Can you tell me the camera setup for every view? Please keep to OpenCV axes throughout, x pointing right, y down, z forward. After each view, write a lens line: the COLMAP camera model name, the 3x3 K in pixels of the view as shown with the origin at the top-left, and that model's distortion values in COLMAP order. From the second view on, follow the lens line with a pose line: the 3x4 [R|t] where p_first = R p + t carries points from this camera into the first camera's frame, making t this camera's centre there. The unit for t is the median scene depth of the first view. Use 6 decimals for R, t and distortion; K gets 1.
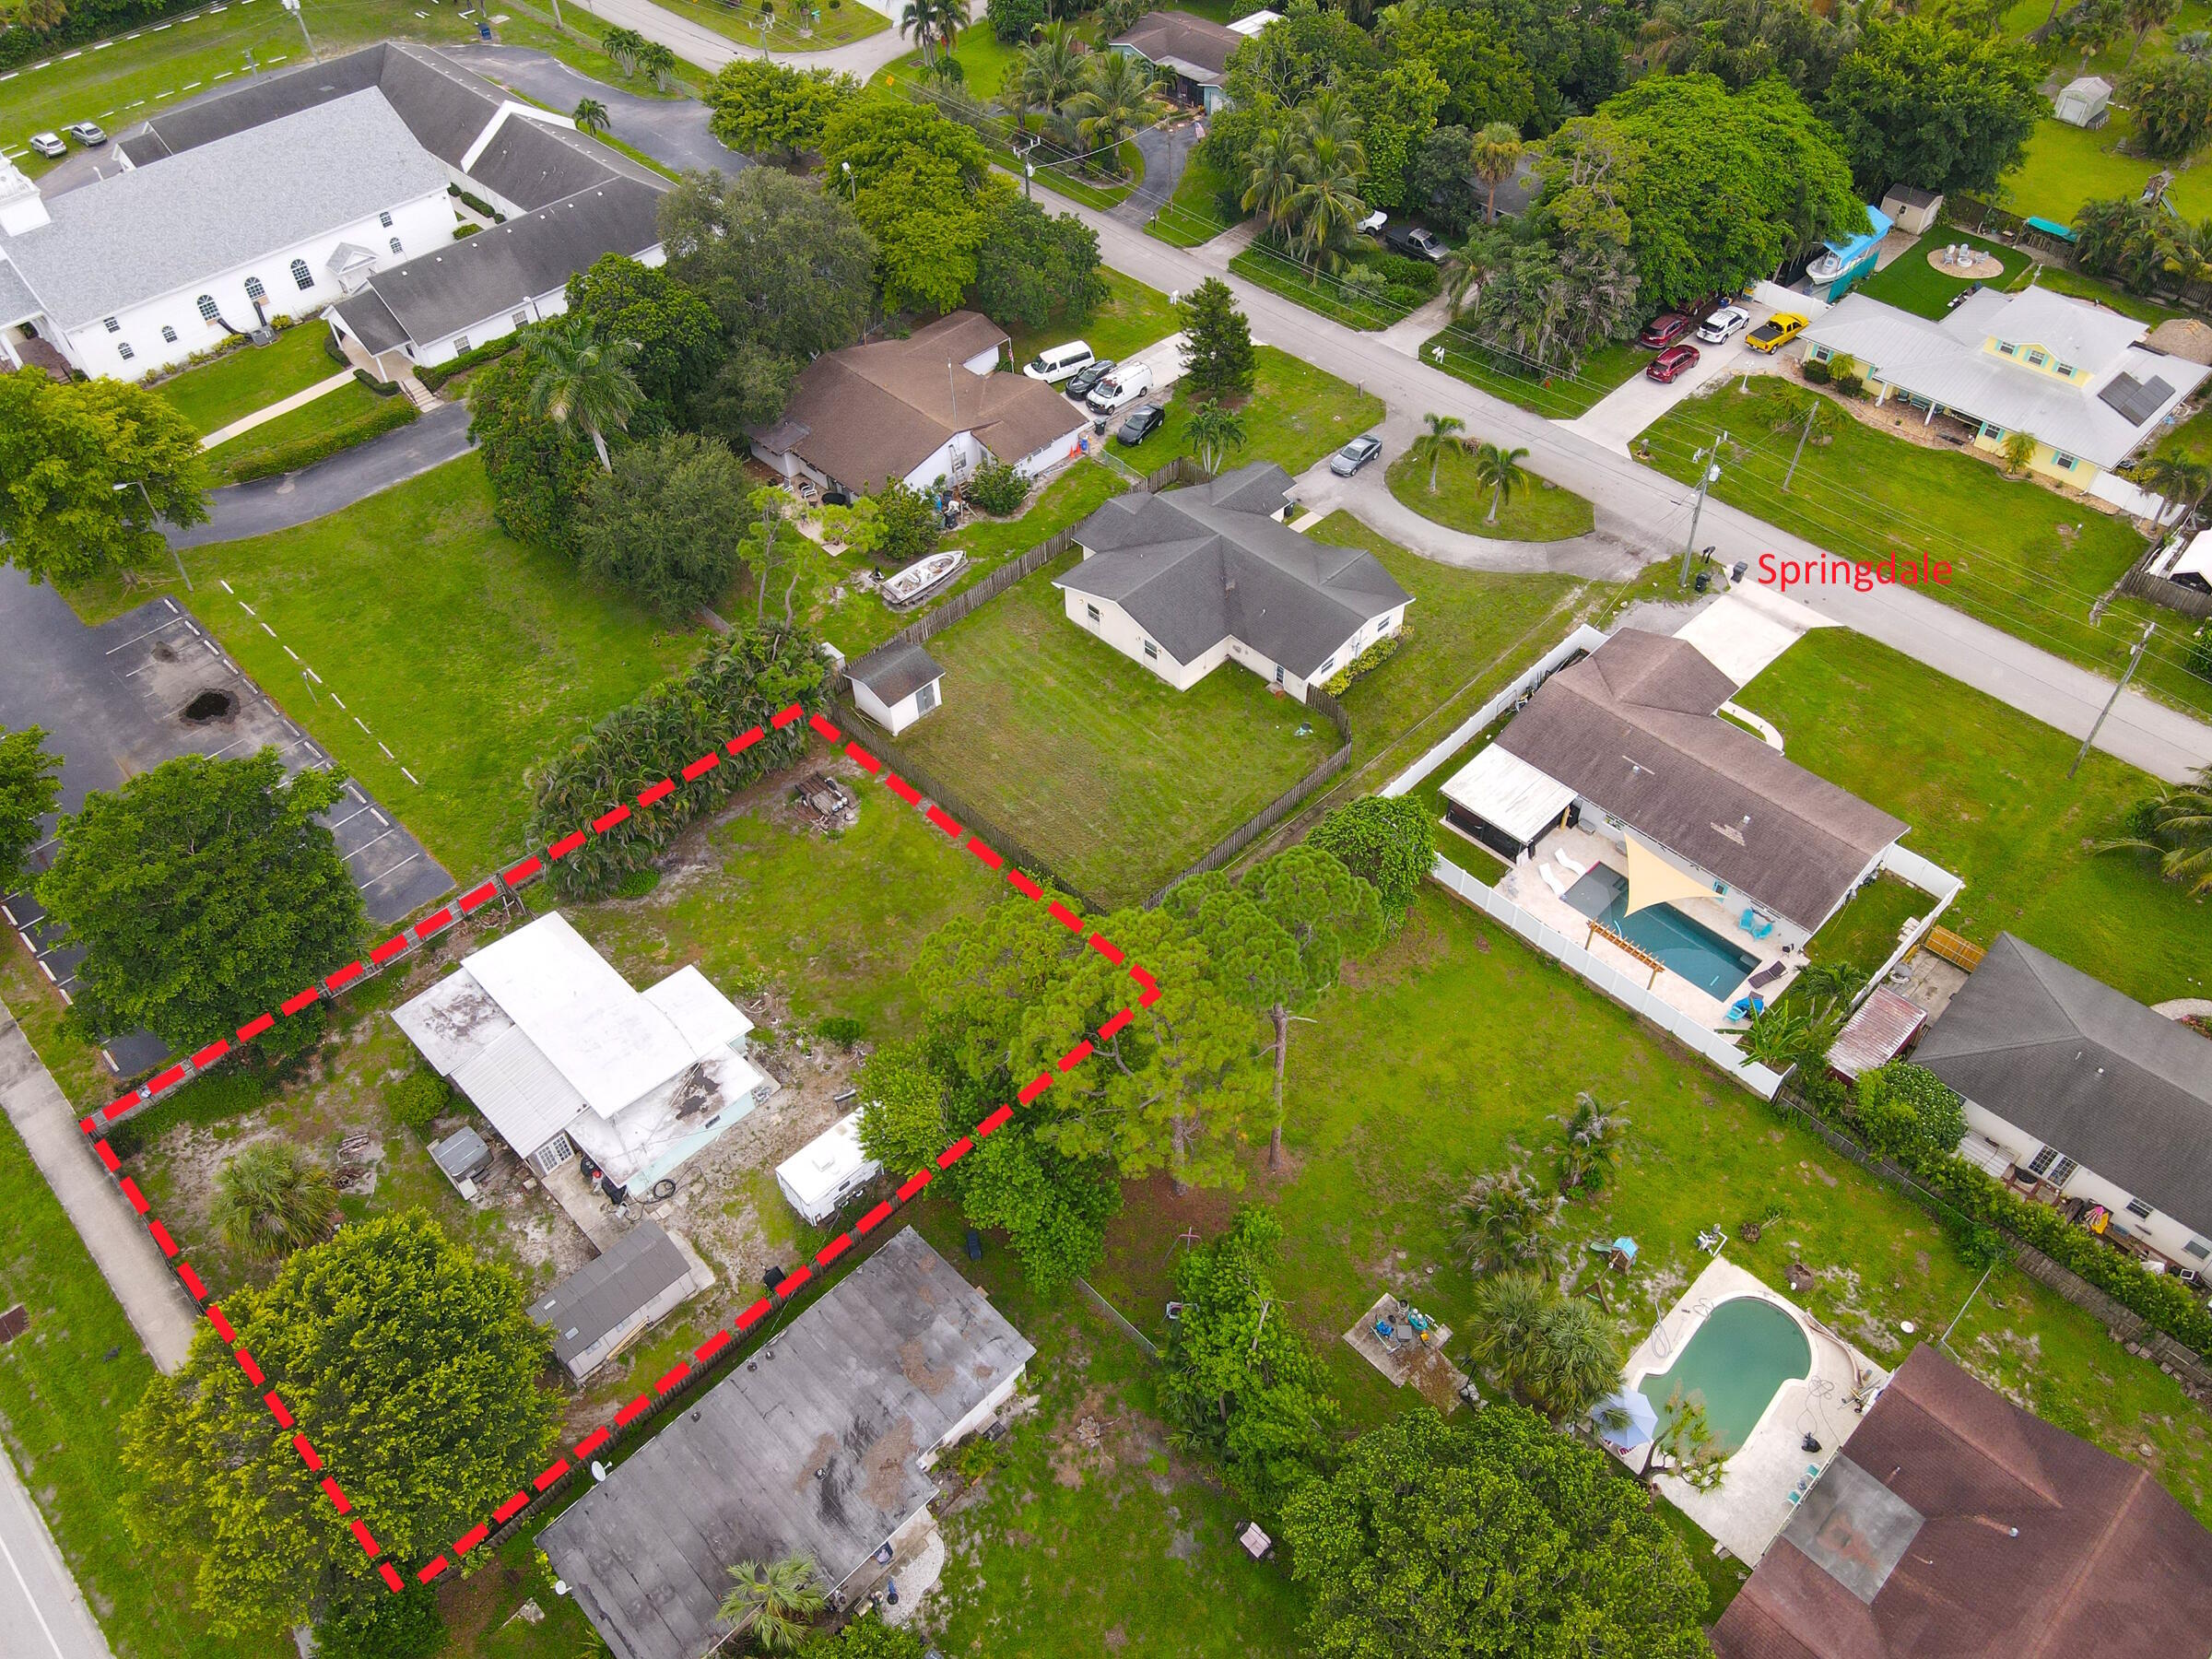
lens RADIAL K [[1624.3, 0, 1101.0], [0, 1624.3, 828.8], [0, 0, 1]] dist [0.006883, 0.011489]
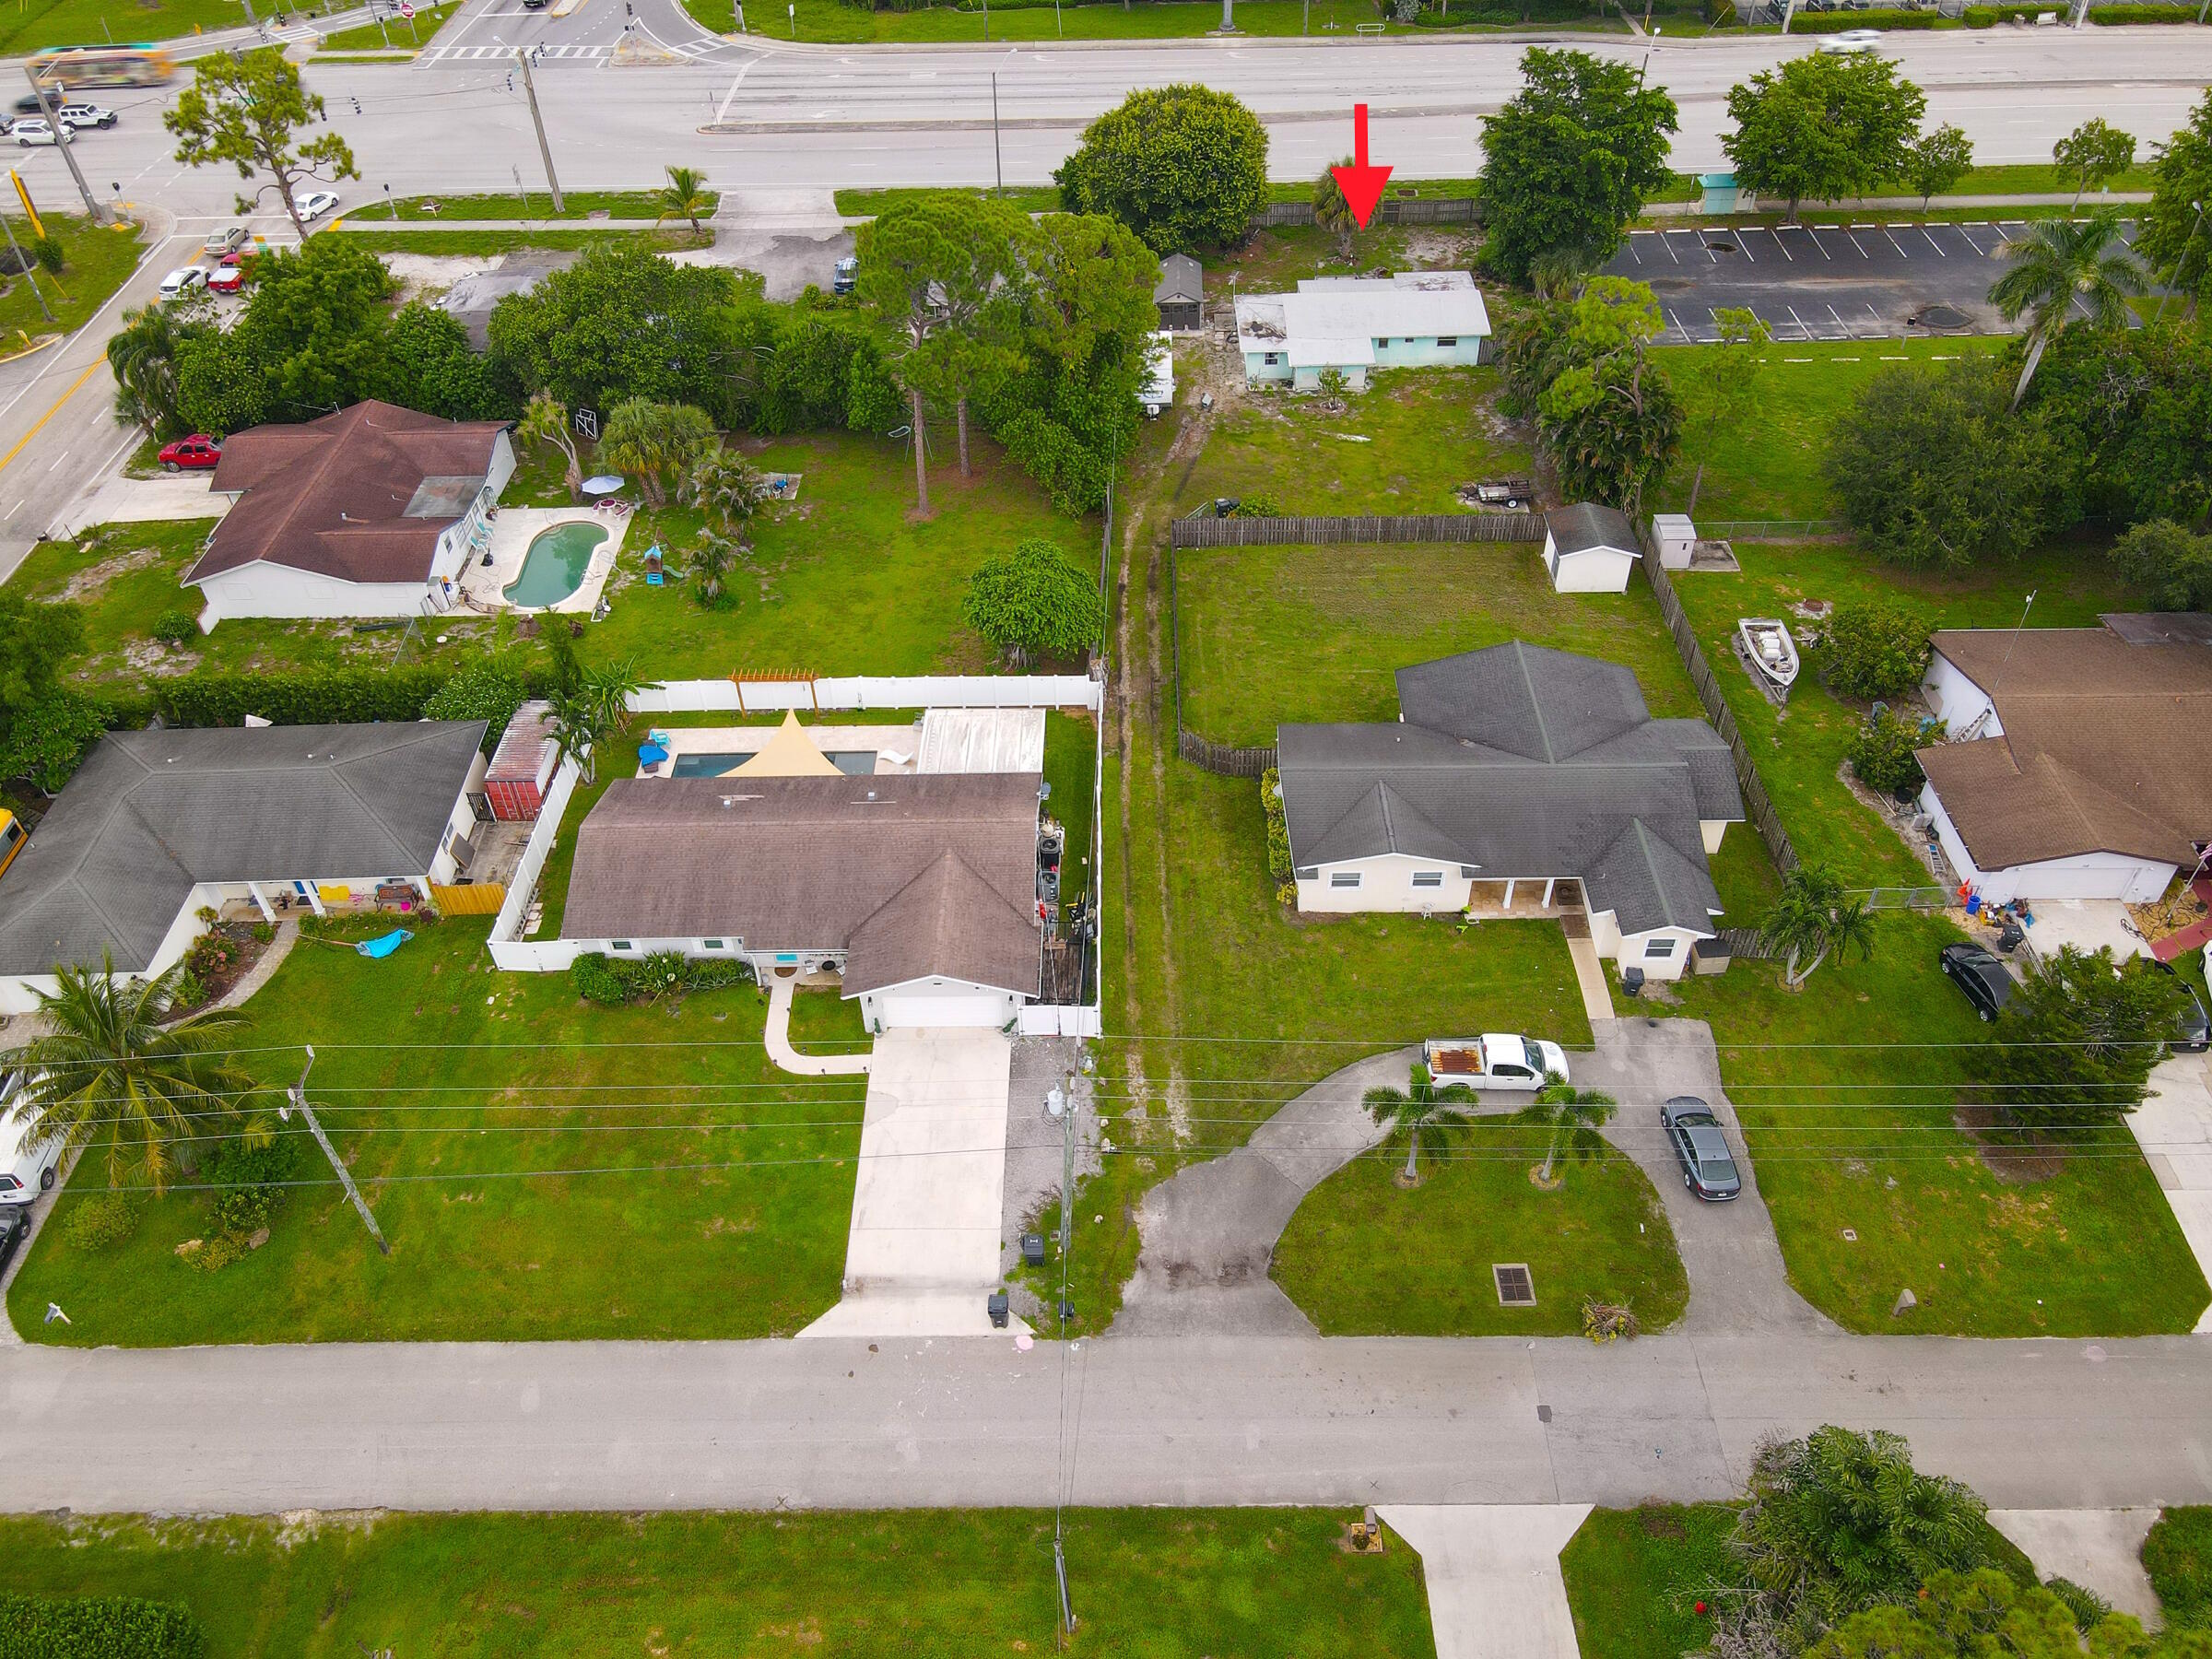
lens RADIAL K [[1630.1, 0, 1103.6], [0, 1630.1, 824.9], [0, 0, 1]] dist [-0.008108, 0.040003]
pose [[-0.703853, 0.512255, -0.492125, 0.619895], [-0.492724, 0.146963, 0.857686, -0.747146], [0.511678, 0.846166, 0.148960, 0.897198]]
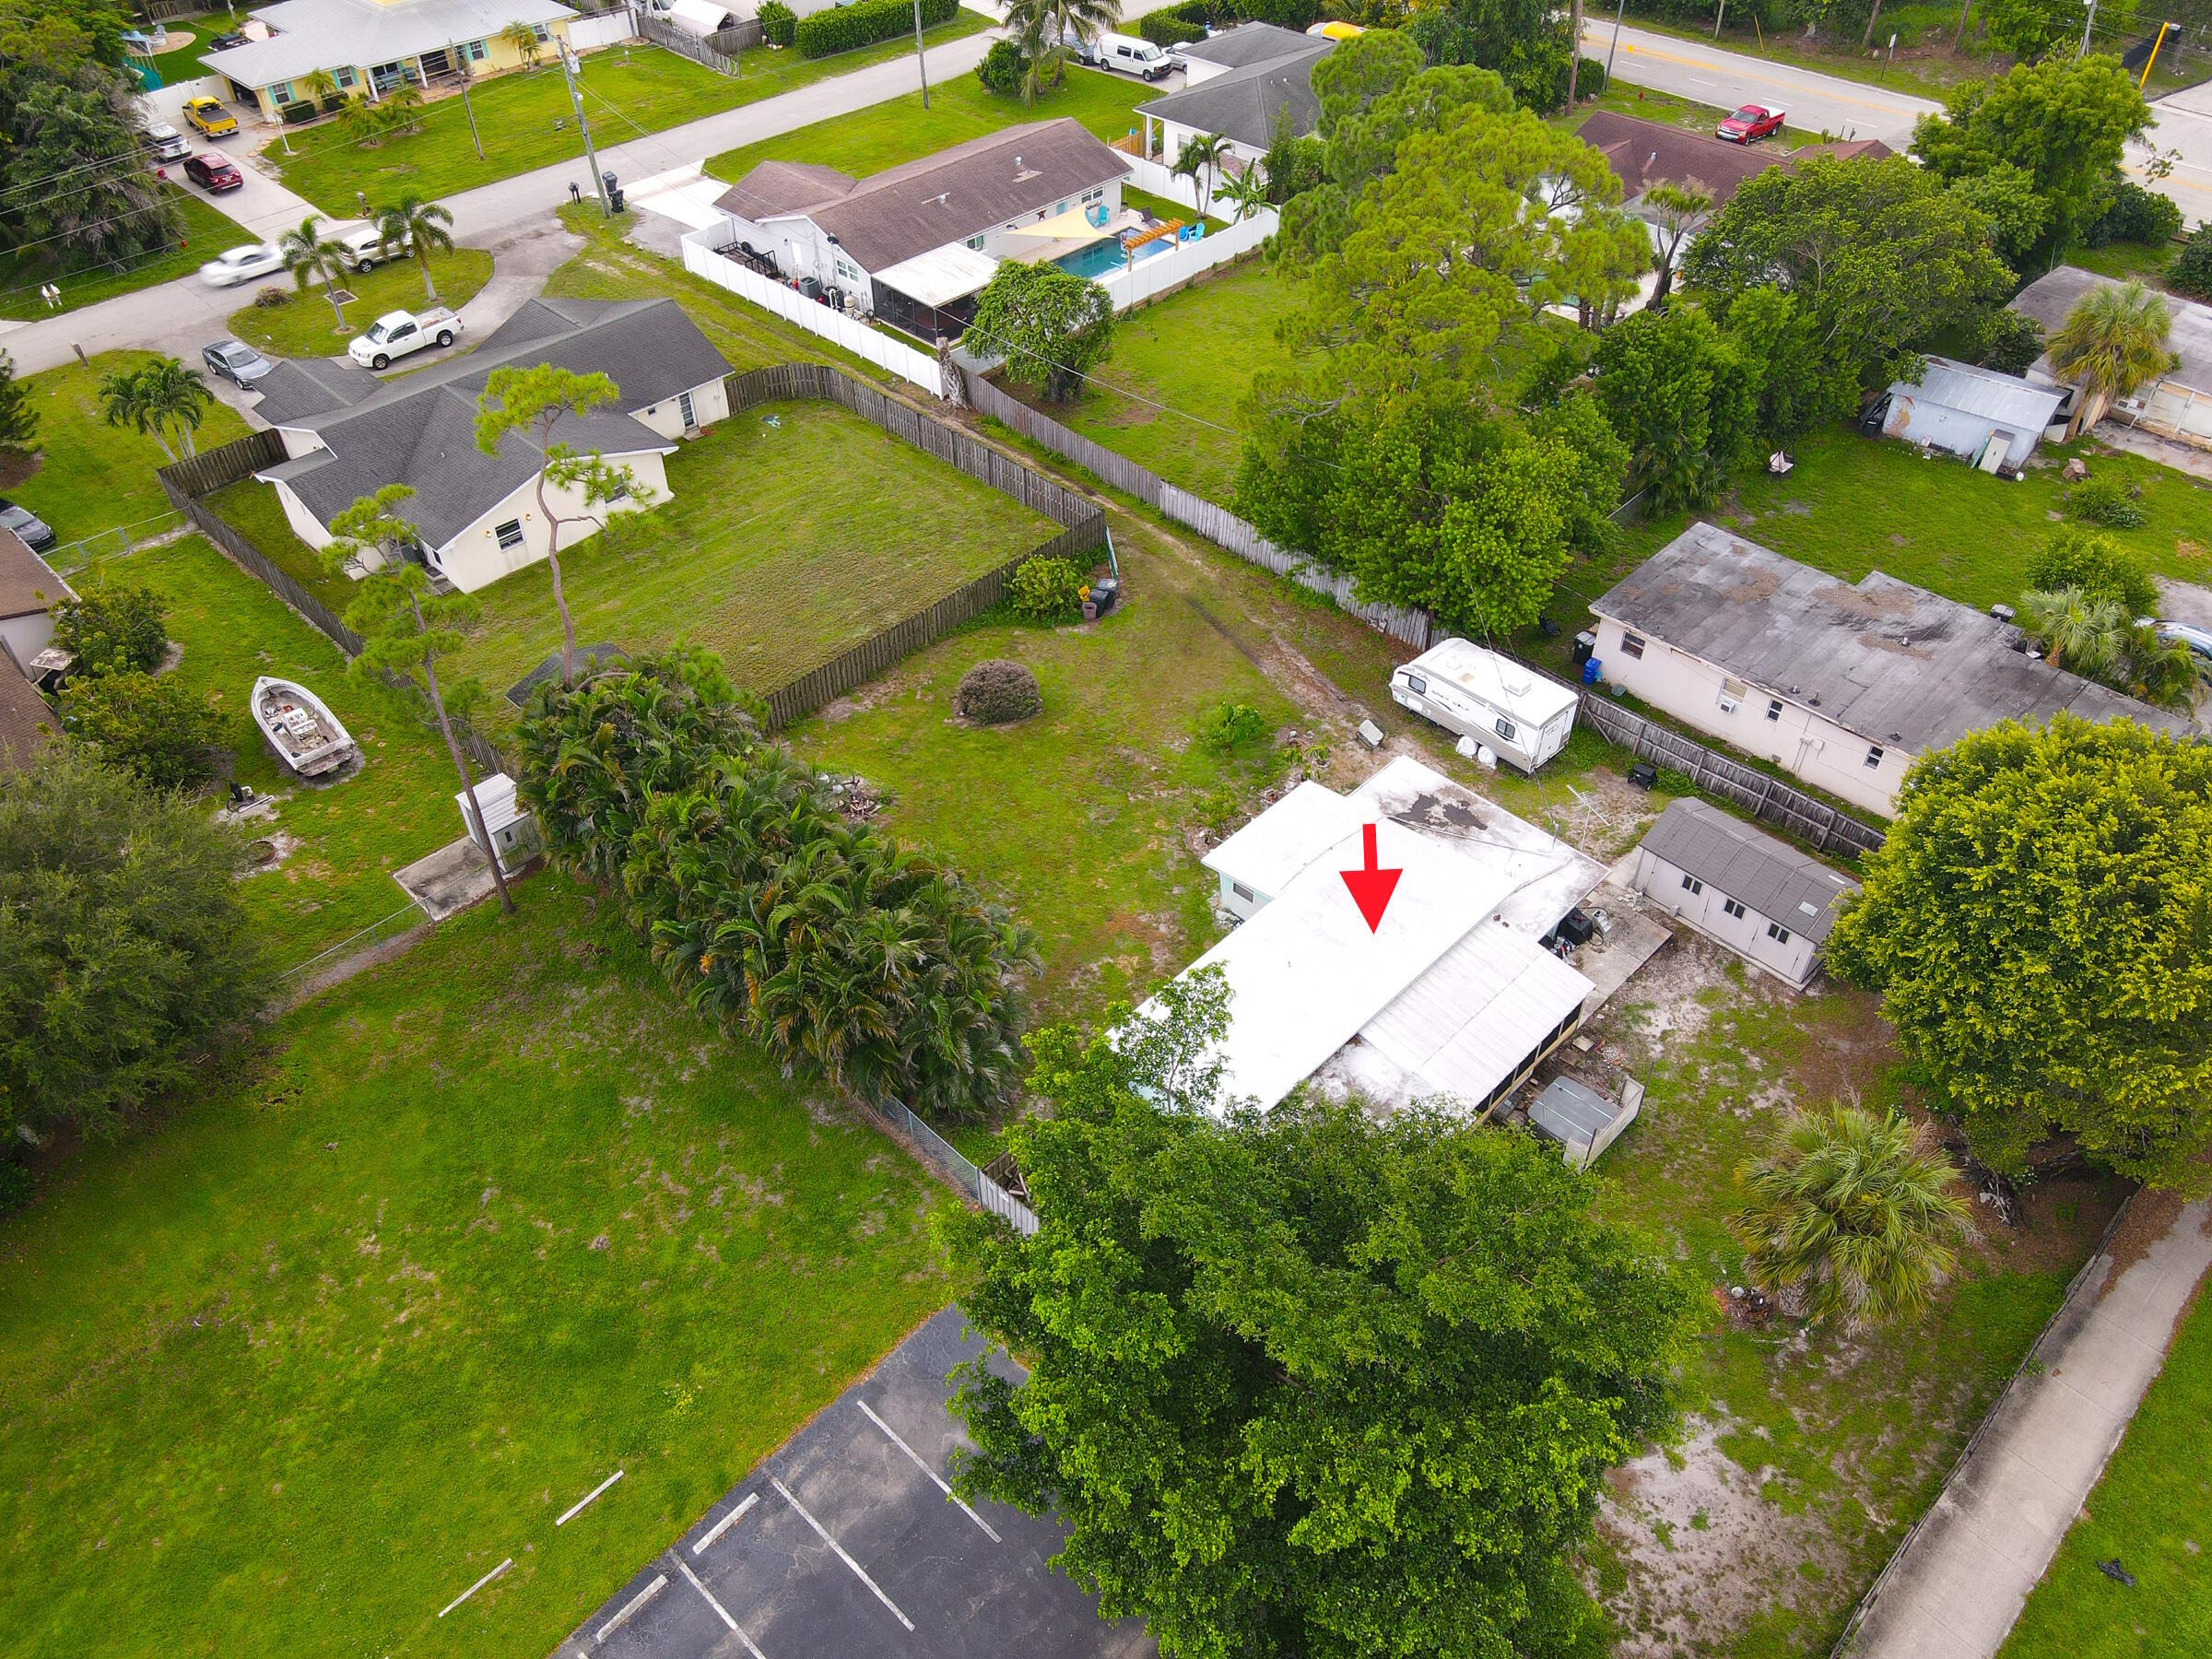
lens RADIAL K [[1624.3, 0, 1101.0], [0, 1624.3, 828.8], [0, 0, 1]] dist [0.006883, 0.011489]
pose [[-0.018574, -0.657978, 0.752808, -0.640913], [0.741230, 0.496243, 0.452020, -0.211155], [-0.670995, 0.566400, 0.478495, 0.638841]]
